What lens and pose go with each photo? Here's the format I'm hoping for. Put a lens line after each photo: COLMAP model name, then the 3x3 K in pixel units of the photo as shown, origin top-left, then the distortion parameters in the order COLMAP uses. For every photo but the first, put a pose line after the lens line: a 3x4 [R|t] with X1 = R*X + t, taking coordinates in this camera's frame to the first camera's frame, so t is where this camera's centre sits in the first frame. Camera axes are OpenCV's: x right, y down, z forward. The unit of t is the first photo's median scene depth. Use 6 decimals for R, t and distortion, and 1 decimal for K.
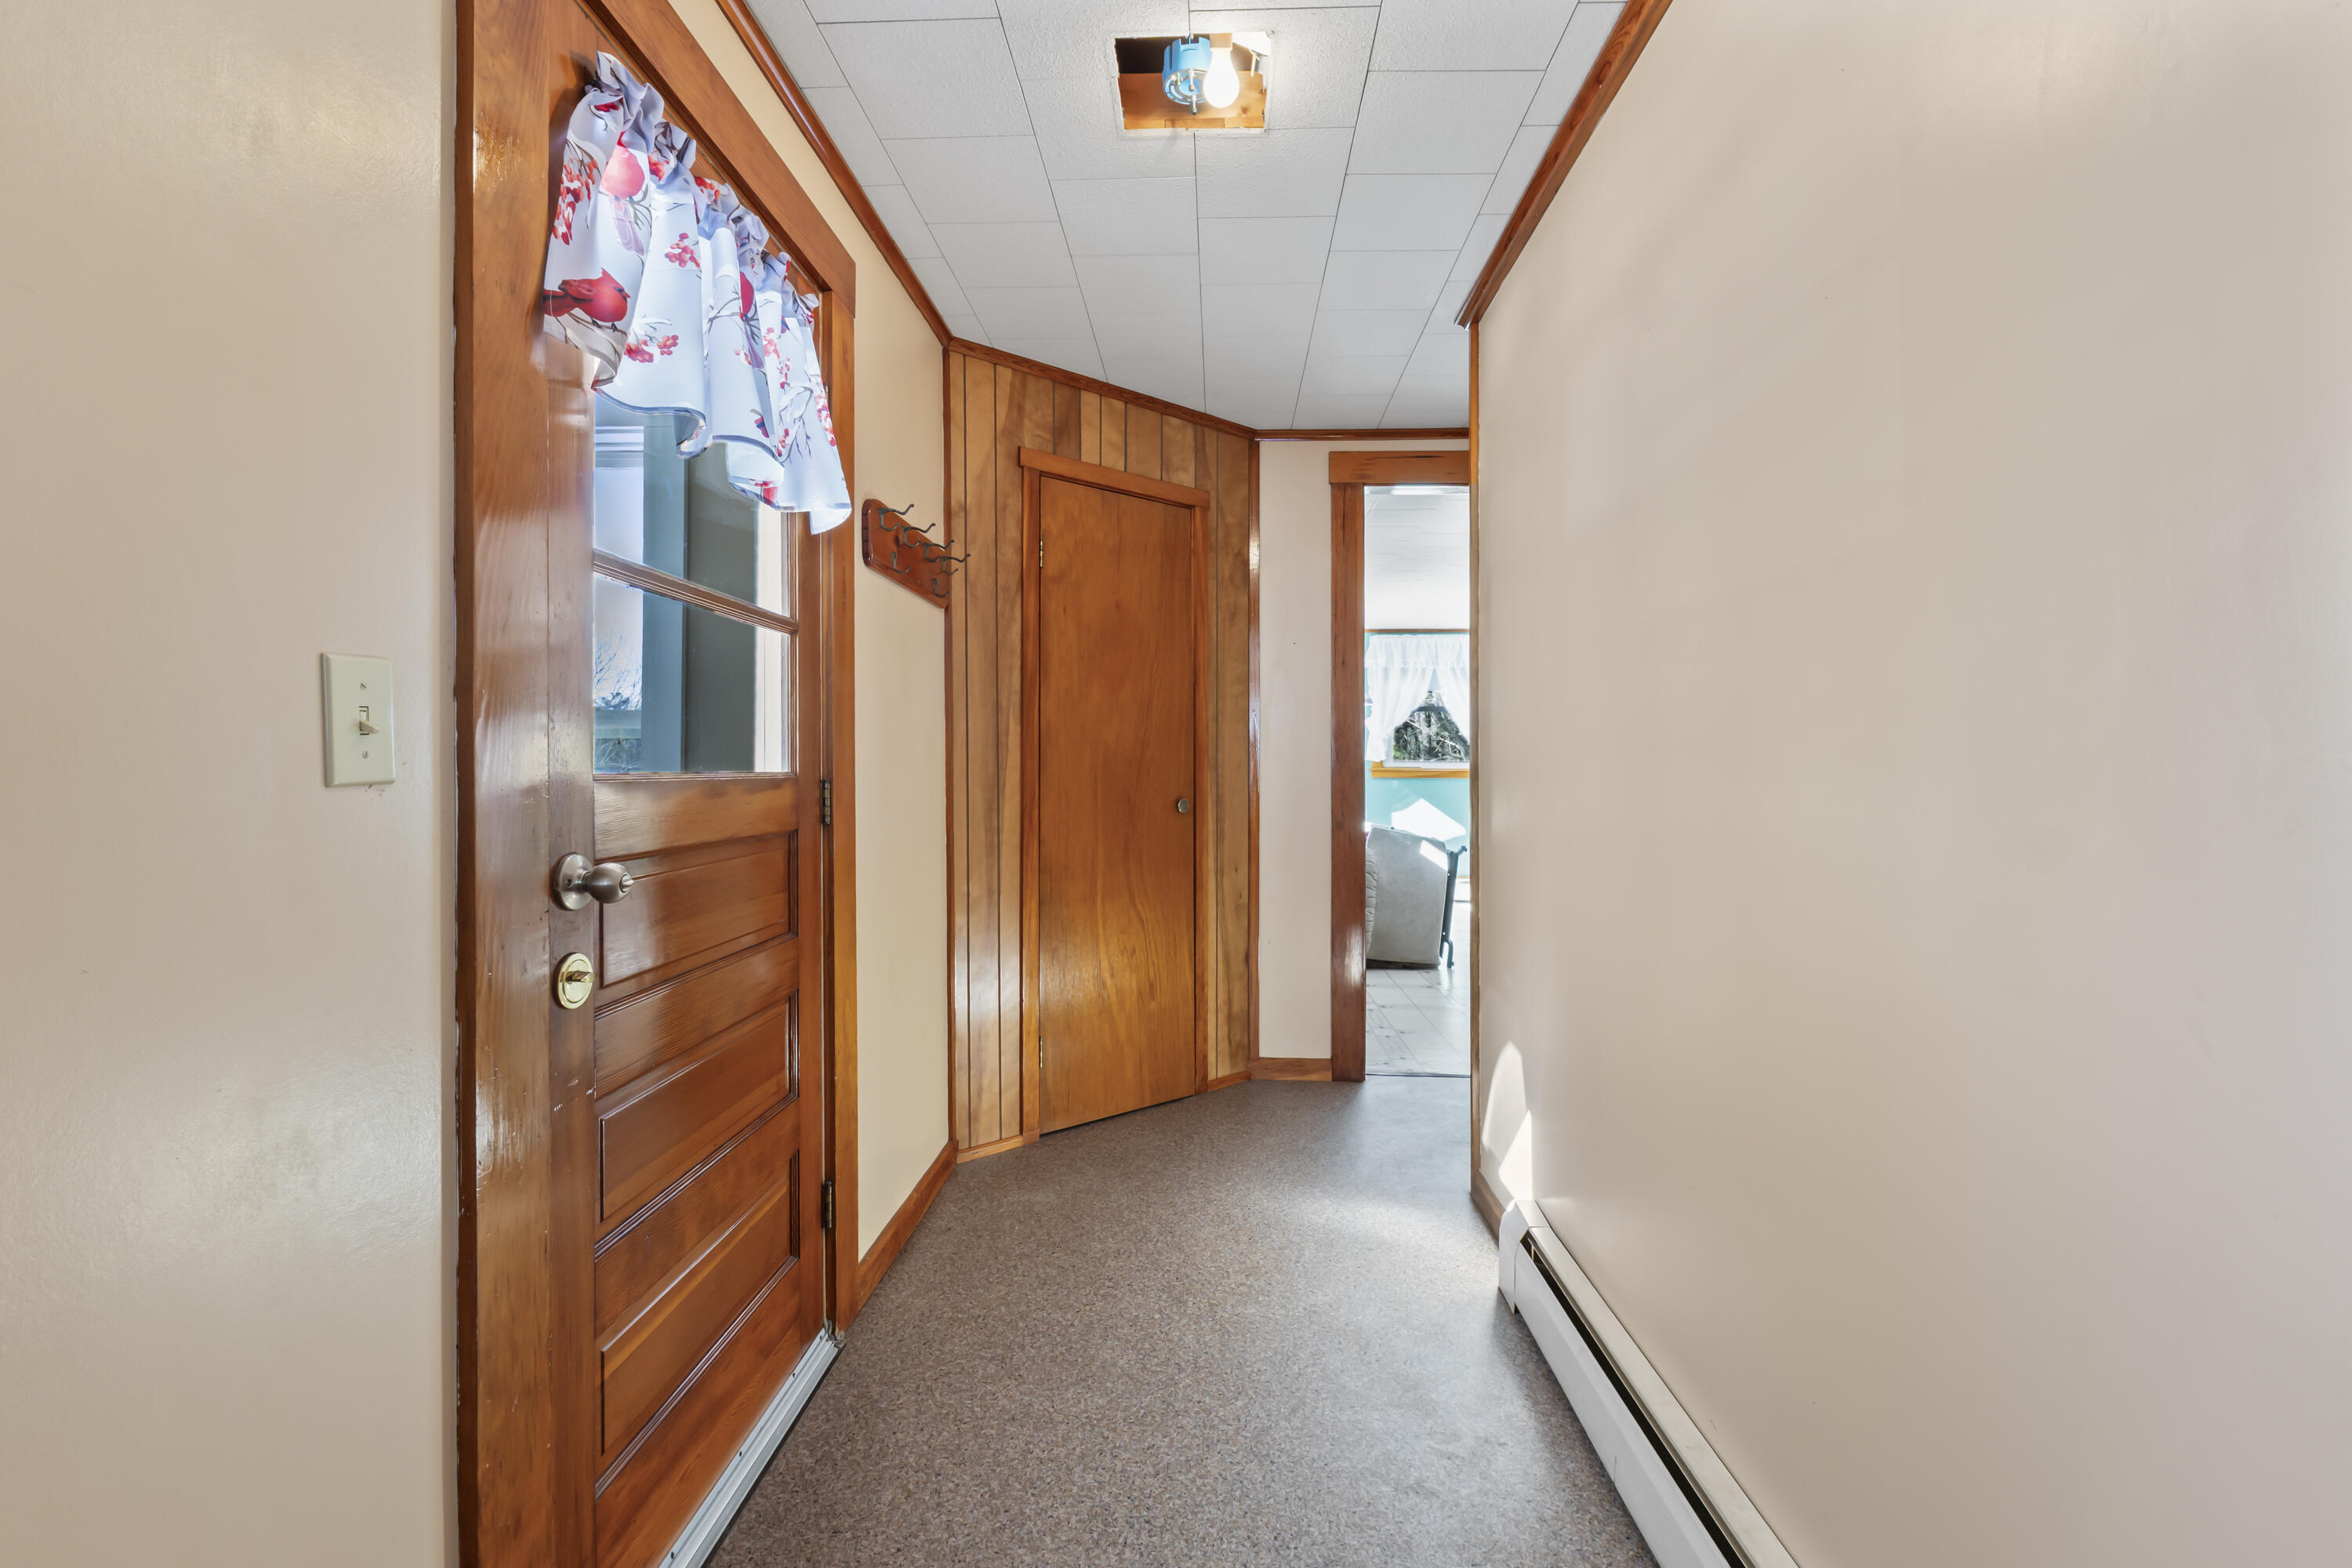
lens RADIAL K [[998.1, 0, 1163.2], [0, 998.1, 775.4], [0, 0, 1]] dist [-0.007117, -0.000991]
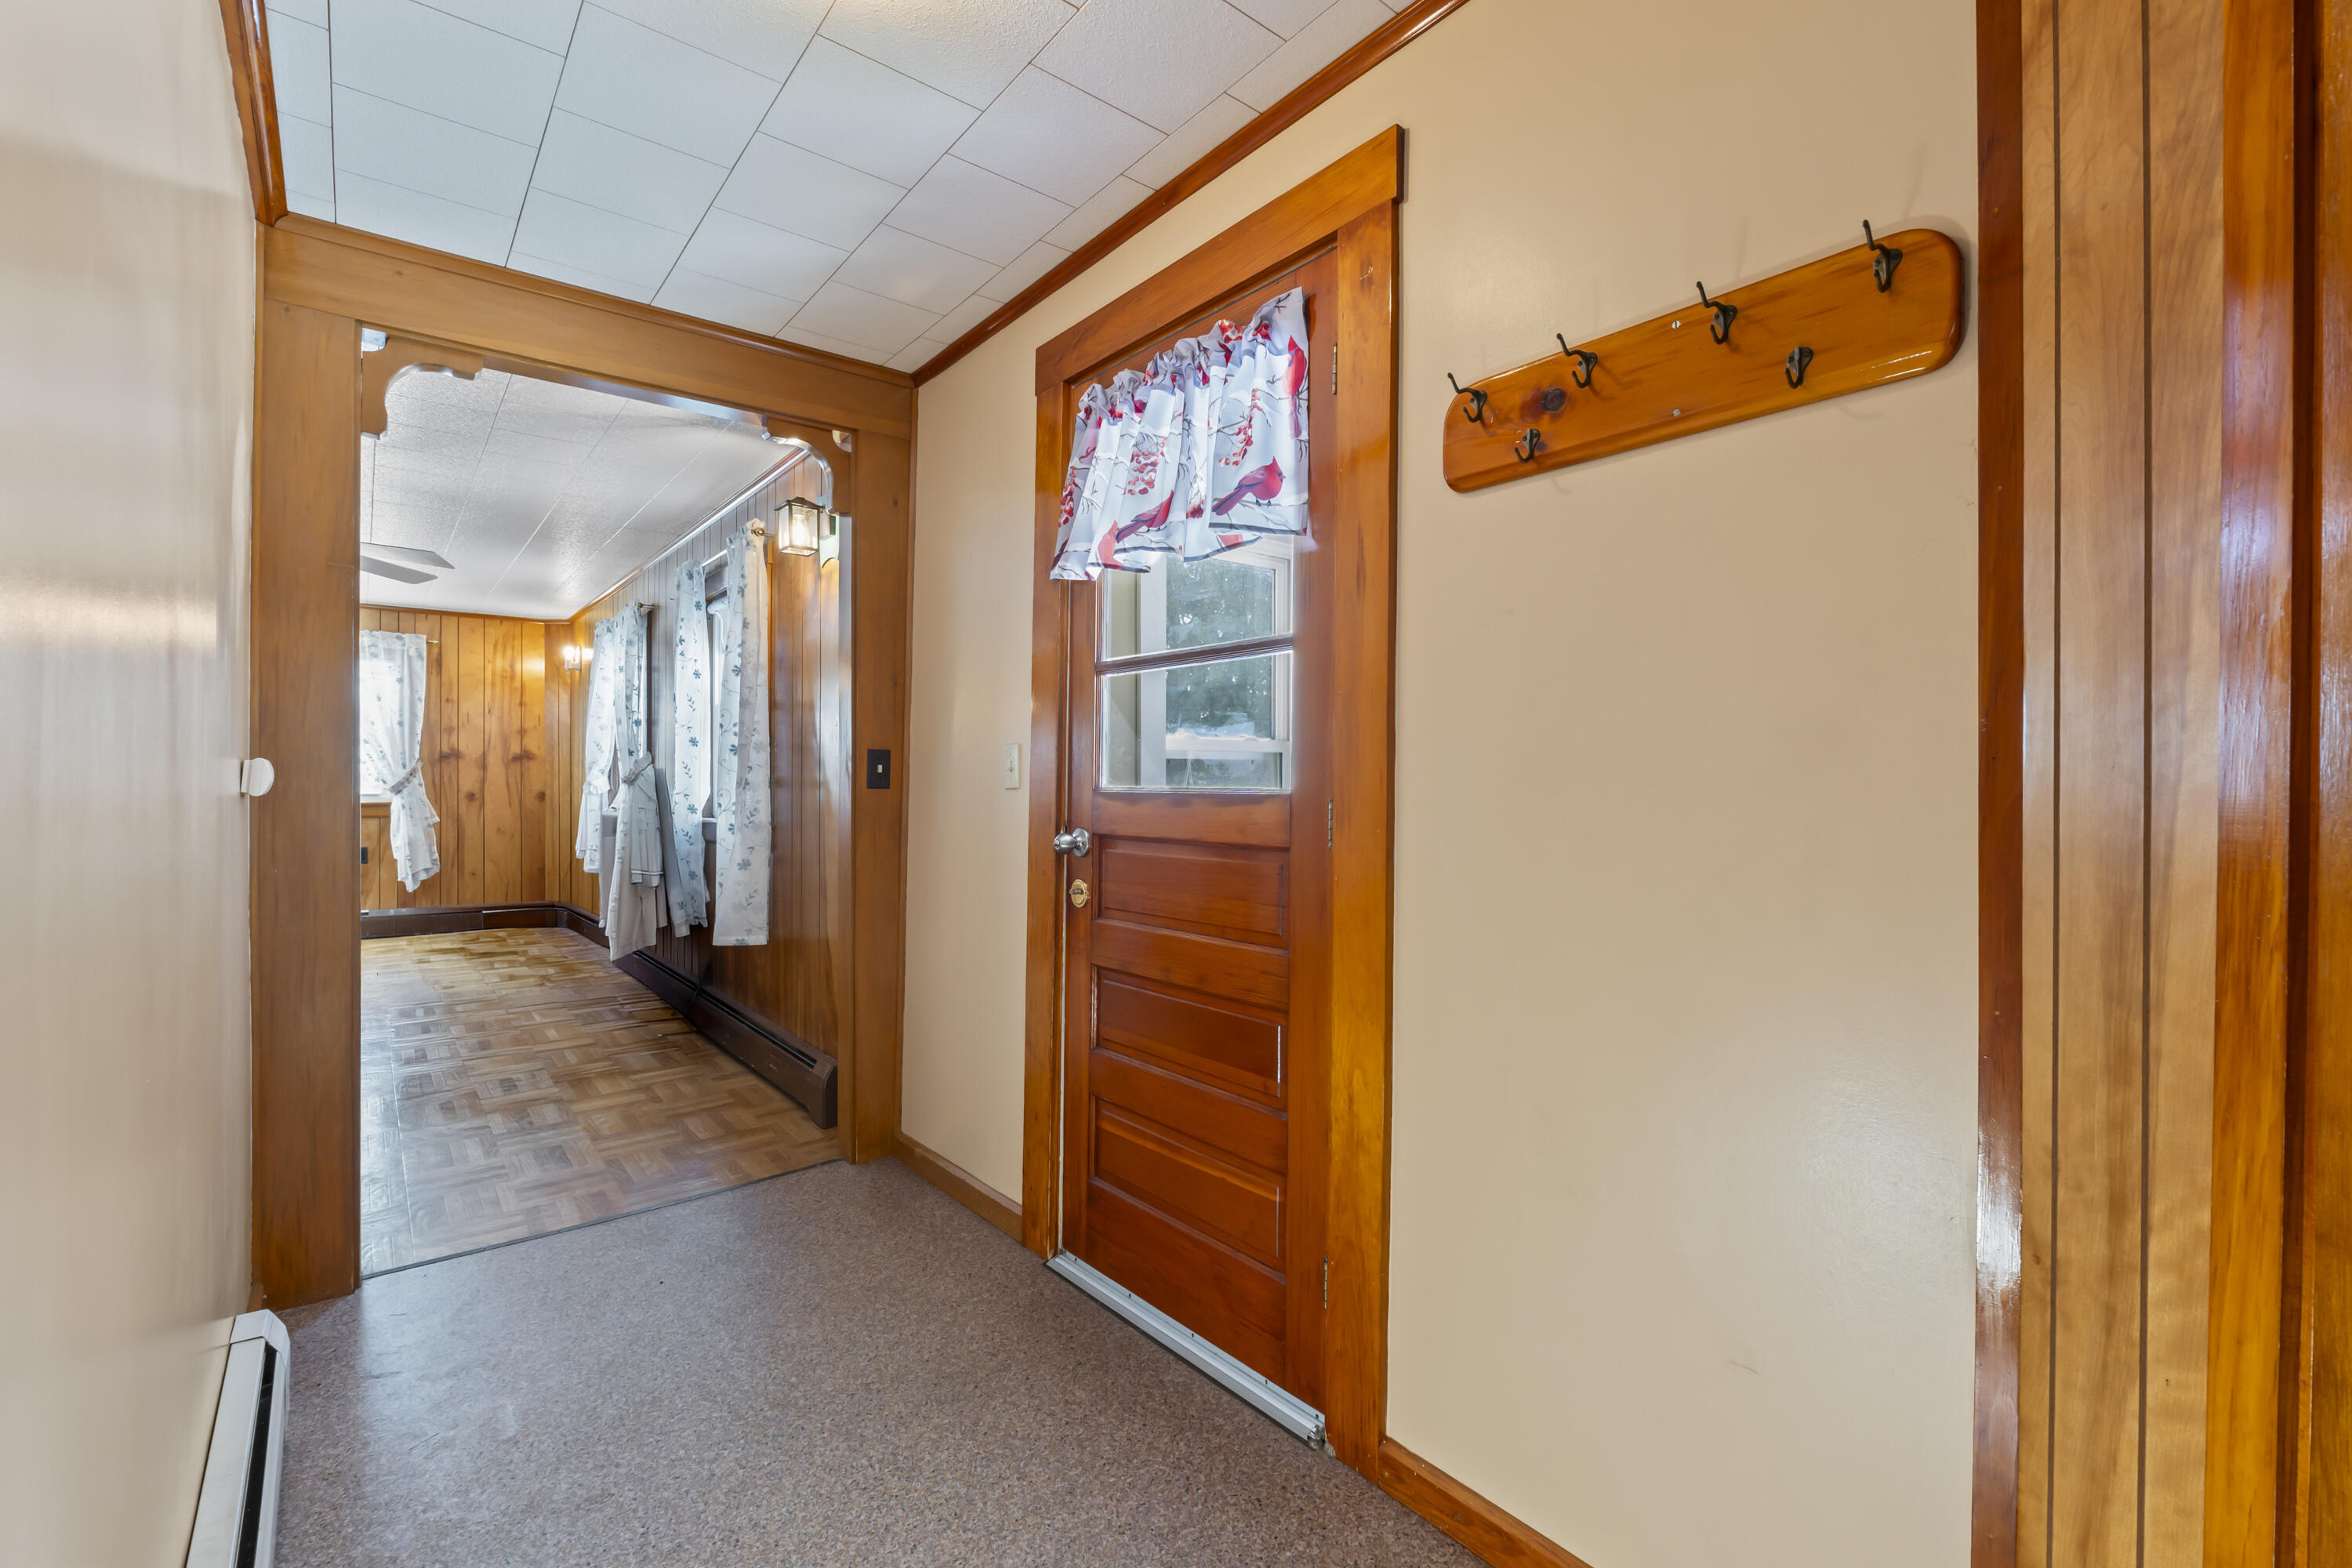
lens RADIAL K [[998.1, 0, 1171.2], [0, 998.1, 779.7], [0, 0, 1]] dist [-0.007117, -0.000991]
pose [[-0.738148, 0.000717, -0.674639, 0.327163], [-0.002888, 0.999987, 0.004223, -0.014237], [0.674633, 0.005065, -0.738136, 1.420591]]
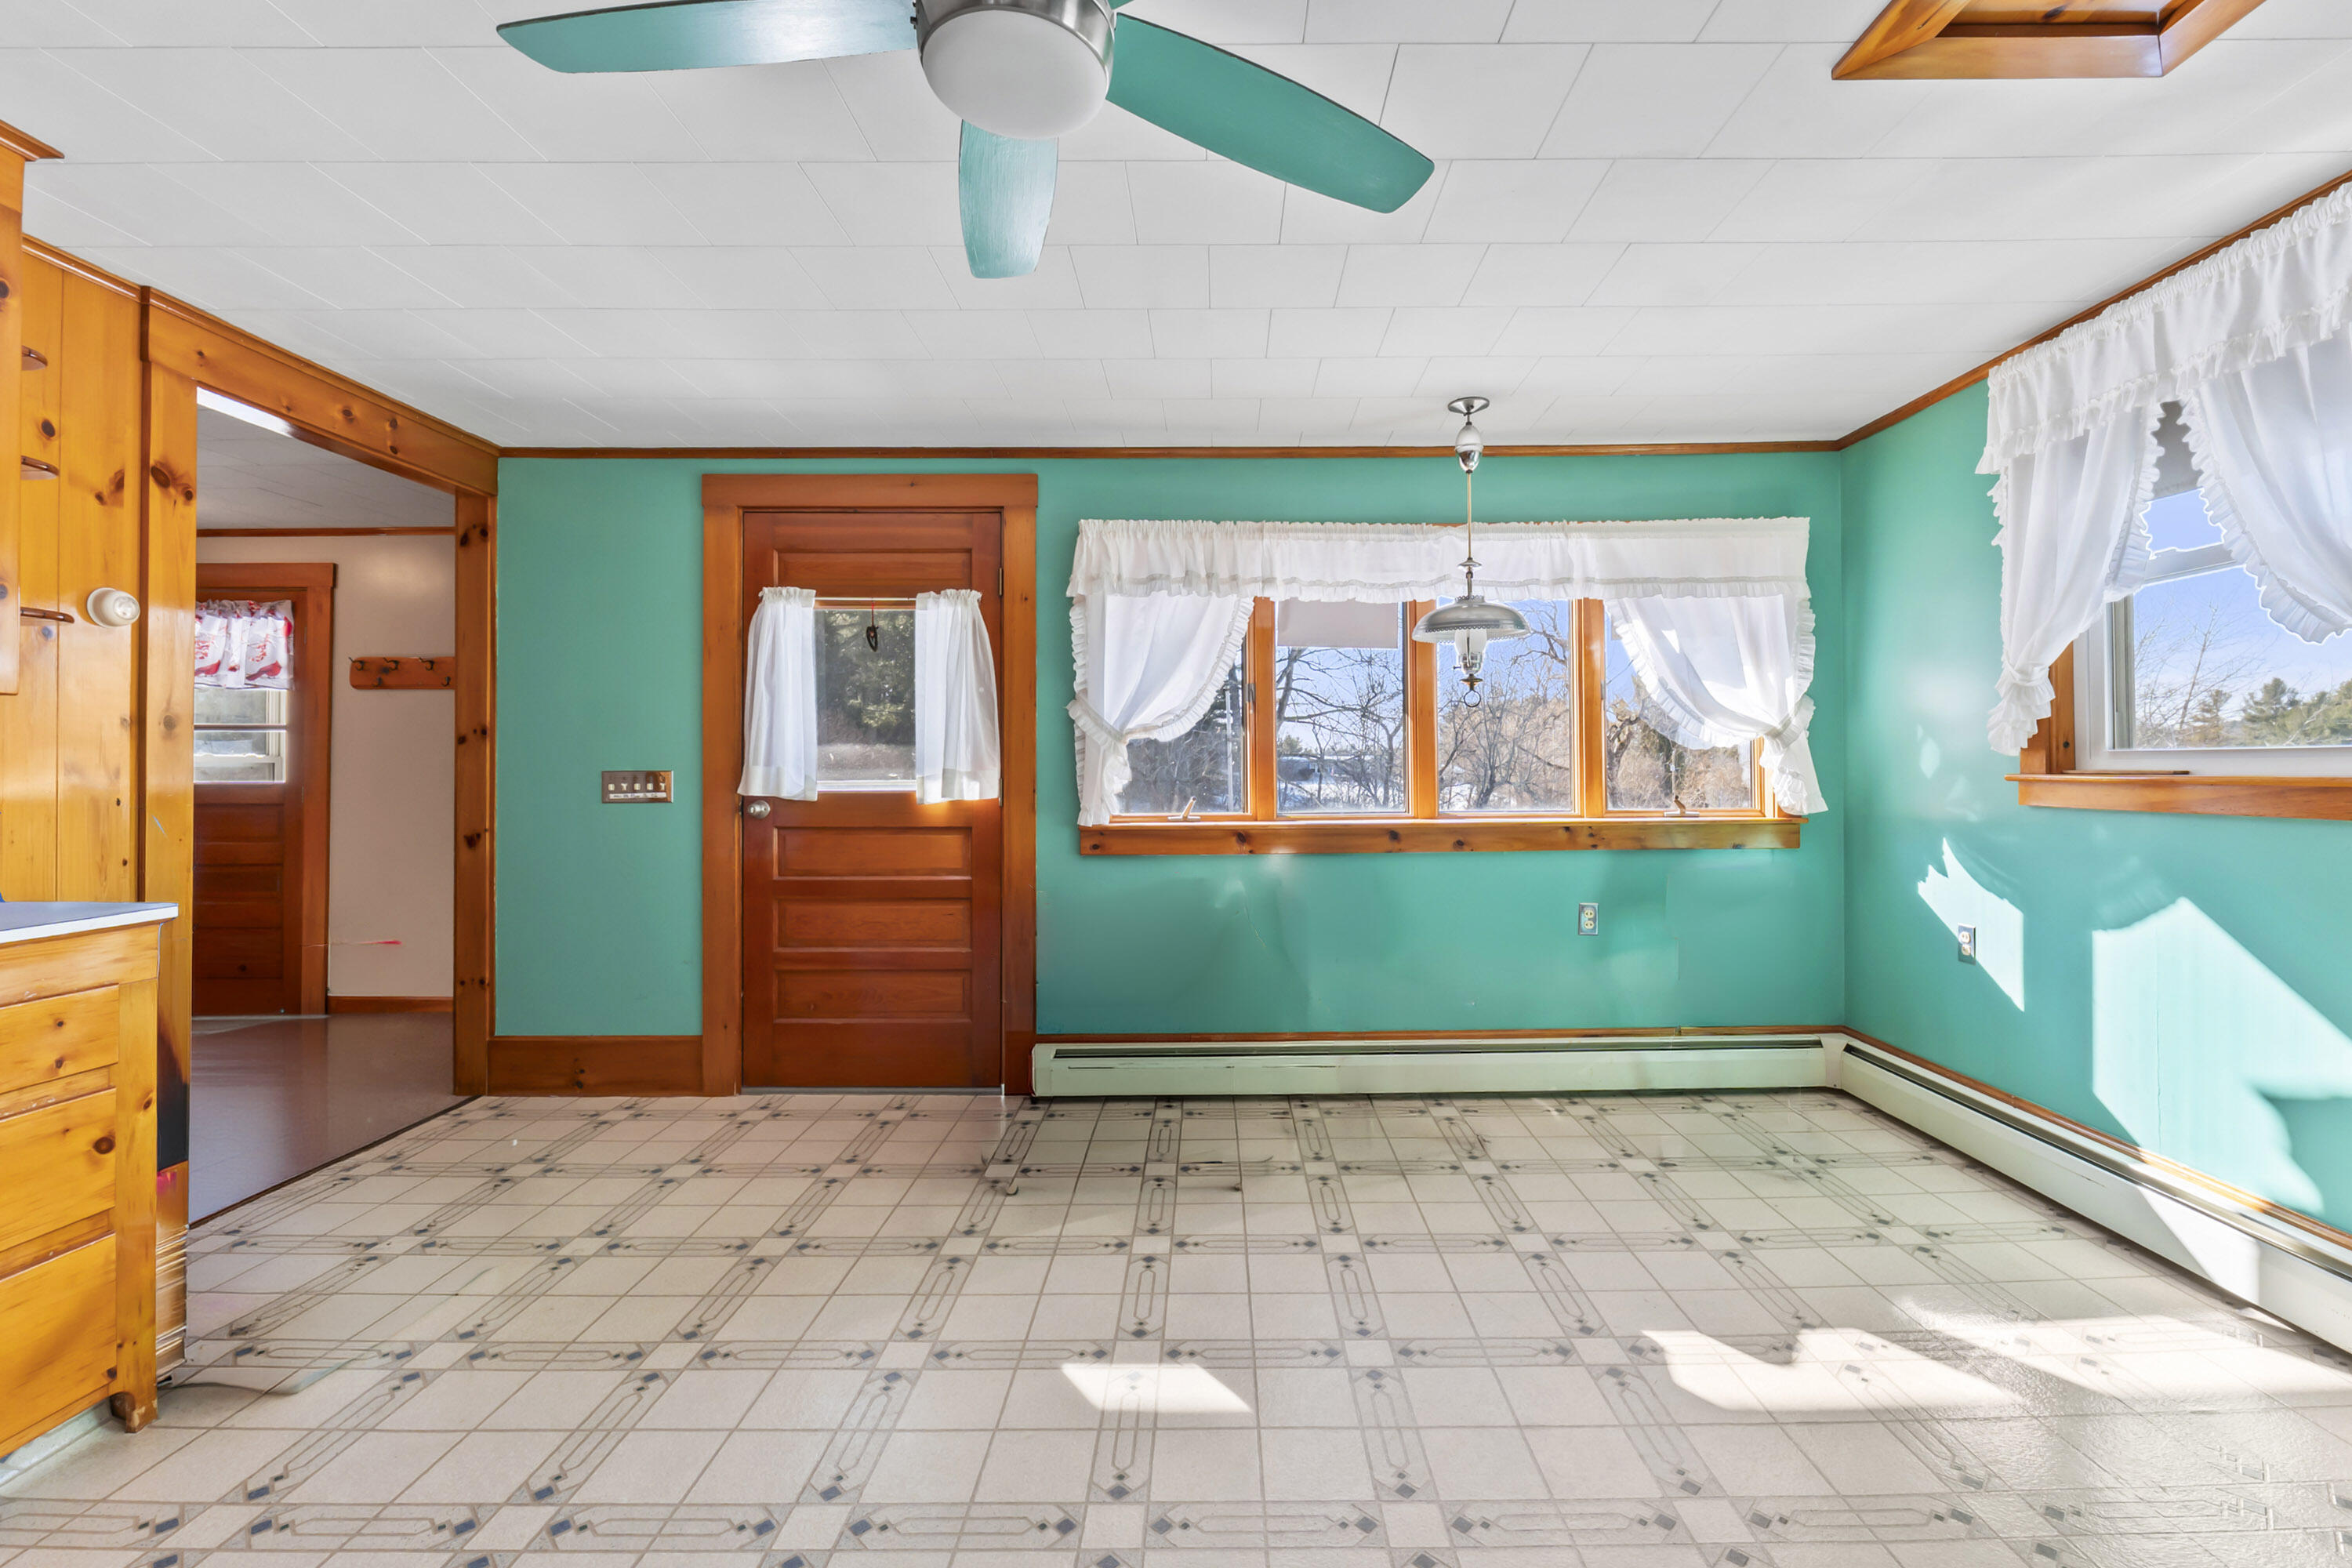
lens RADIAL K [[998.1, 0, 1216.0], [0, 998.1, 763.4], [0, 0, 1]] dist [-0.007117, -0.000991]
pose [[0.051110, -0.005592, -0.998677, 2.108305], [-0.002072, 0.999982, -0.005705, -0.037346], [0.998691, 0.002361, 0.051097, 2.921660]]
